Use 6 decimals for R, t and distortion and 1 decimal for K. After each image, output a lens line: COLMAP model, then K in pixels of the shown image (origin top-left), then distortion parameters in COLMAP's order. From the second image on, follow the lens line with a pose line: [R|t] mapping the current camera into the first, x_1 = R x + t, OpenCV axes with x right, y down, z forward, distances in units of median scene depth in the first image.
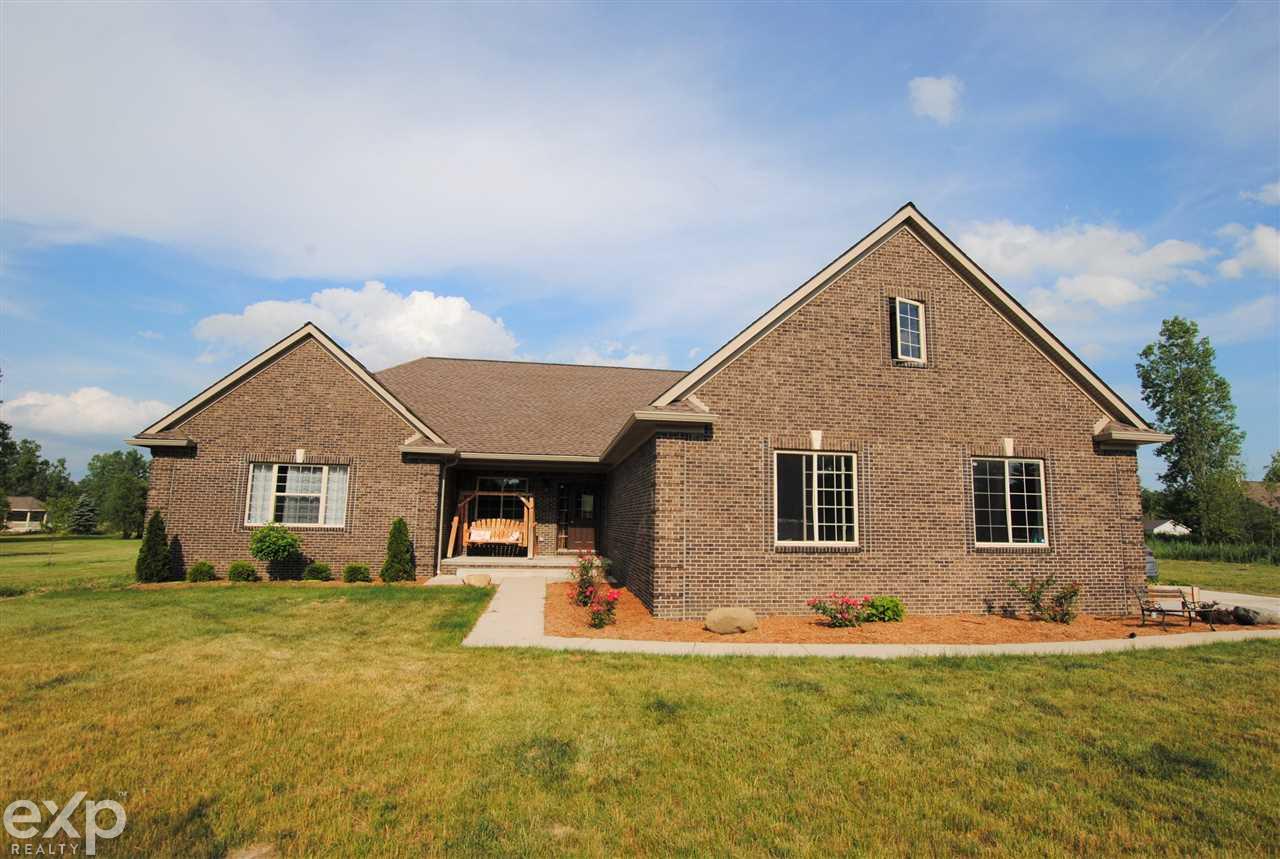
lens RADIAL K [[660.4, 0, 637.9], [0, 660.4, 423.5], [0, 0, 1]] dist [-0.021283, -0.000058]
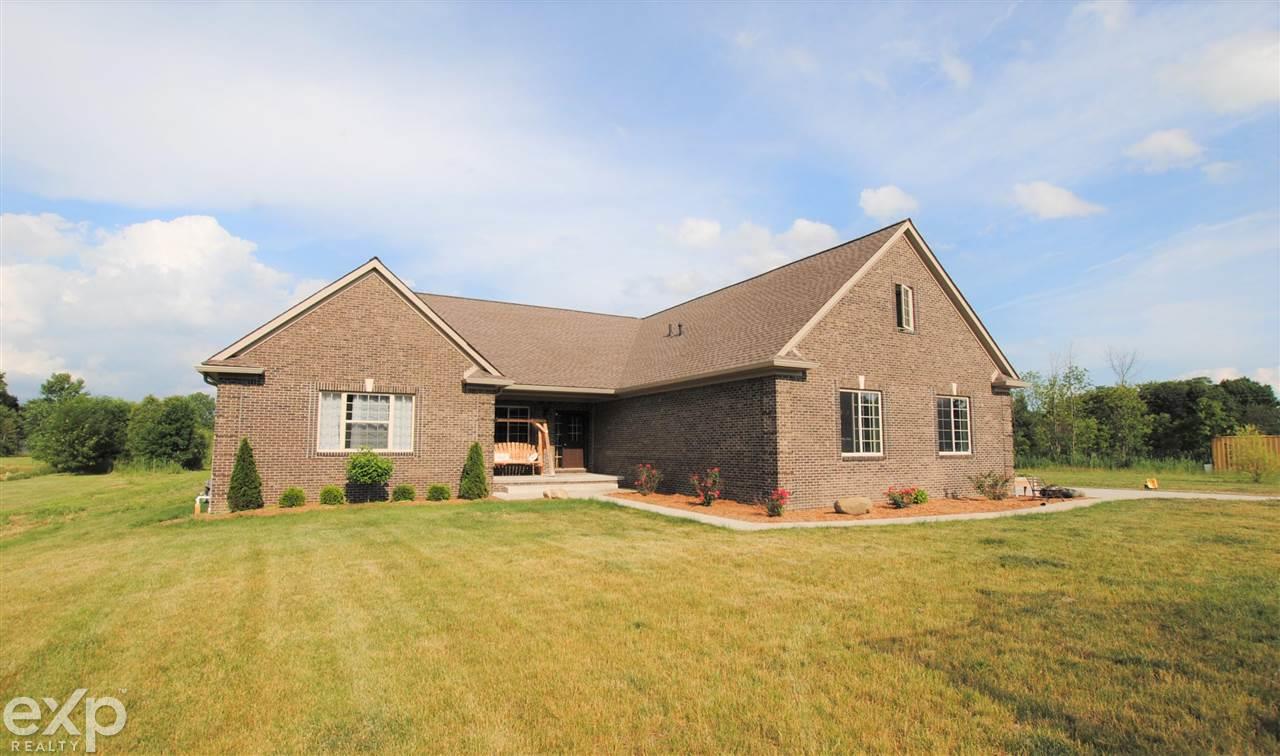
lens RADIAL K [[601.8, 0, 641.2], [0, 601.8, 388.5], [0, 0, 1]] dist [-0.026735, -0.000161]
pose [[0.944332, 0.015509, 0.328630, -0.555038], [-0.032973, 0.998320, 0.047637, -0.007237], [-0.327339, -0.055821, 0.943257, -0.063350]]
